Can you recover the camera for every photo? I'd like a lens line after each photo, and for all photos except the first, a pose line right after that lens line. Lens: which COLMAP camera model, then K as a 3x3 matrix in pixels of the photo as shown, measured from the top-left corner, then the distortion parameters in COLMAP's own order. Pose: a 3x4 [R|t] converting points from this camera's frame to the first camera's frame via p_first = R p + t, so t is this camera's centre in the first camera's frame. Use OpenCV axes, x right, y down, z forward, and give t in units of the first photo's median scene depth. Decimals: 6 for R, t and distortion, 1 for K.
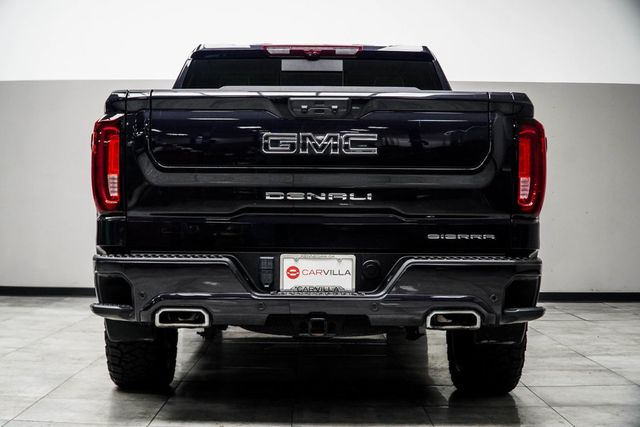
lens RADIAL K [[1169.2, 0, 318.0], [0, 1169.2, 213.2], [0, 0, 1]] dist [-0.201974, 0.000000]
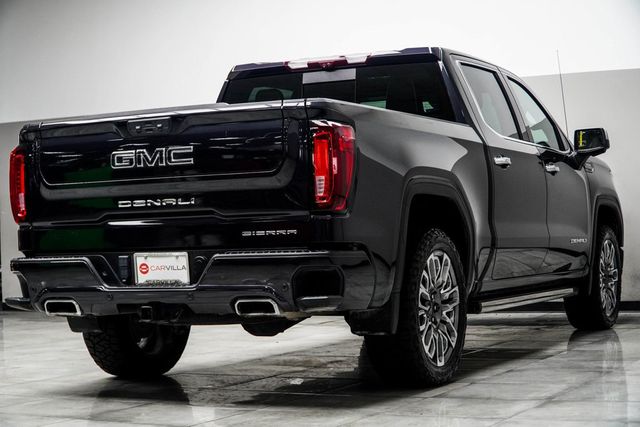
lens RADIAL K [[1303.8, 0, 323.8], [0, 1303.8, 207.4], [0, 0, 1]] dist [-0.157243, 0.000000]
pose [[0.890600, -0.045844, -0.452471, 0.731963], [0.040533, 0.998948, -0.021430, 0.024666], [0.452978, 0.000746, 0.891521, -0.079646]]
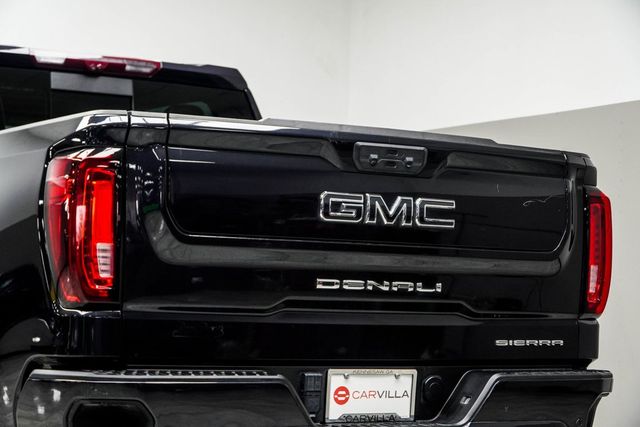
lens RADIAL K [[1639.2, 0, 372.2], [0, 1639.2, 218.7], [0, 0, 1]] dist [-0.487892, 0.000000]
pose [[0.828083, 0.041459, 0.559070, -0.547675], [-0.014946, 0.998540, -0.051912, -0.003489], [-0.560406, 0.034631, 0.827494, 0.192627]]
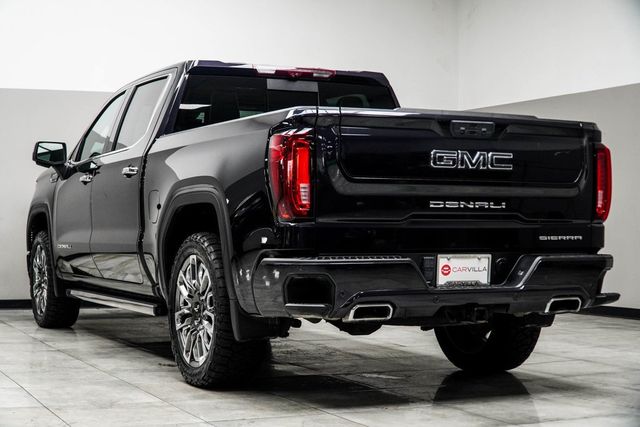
lens RADIAL K [[1115.1, 0, 322.1], [0, 1115.1, 218.4], [0, 0, 1]] dist [-0.160315, 0.000000]
pose [[0.900821, -0.001855, 0.434186, -0.614784], [0.002318, 0.999997, -0.000536, -0.000391], [-0.434184, 0.001489, 0.900823, 0.054627]]
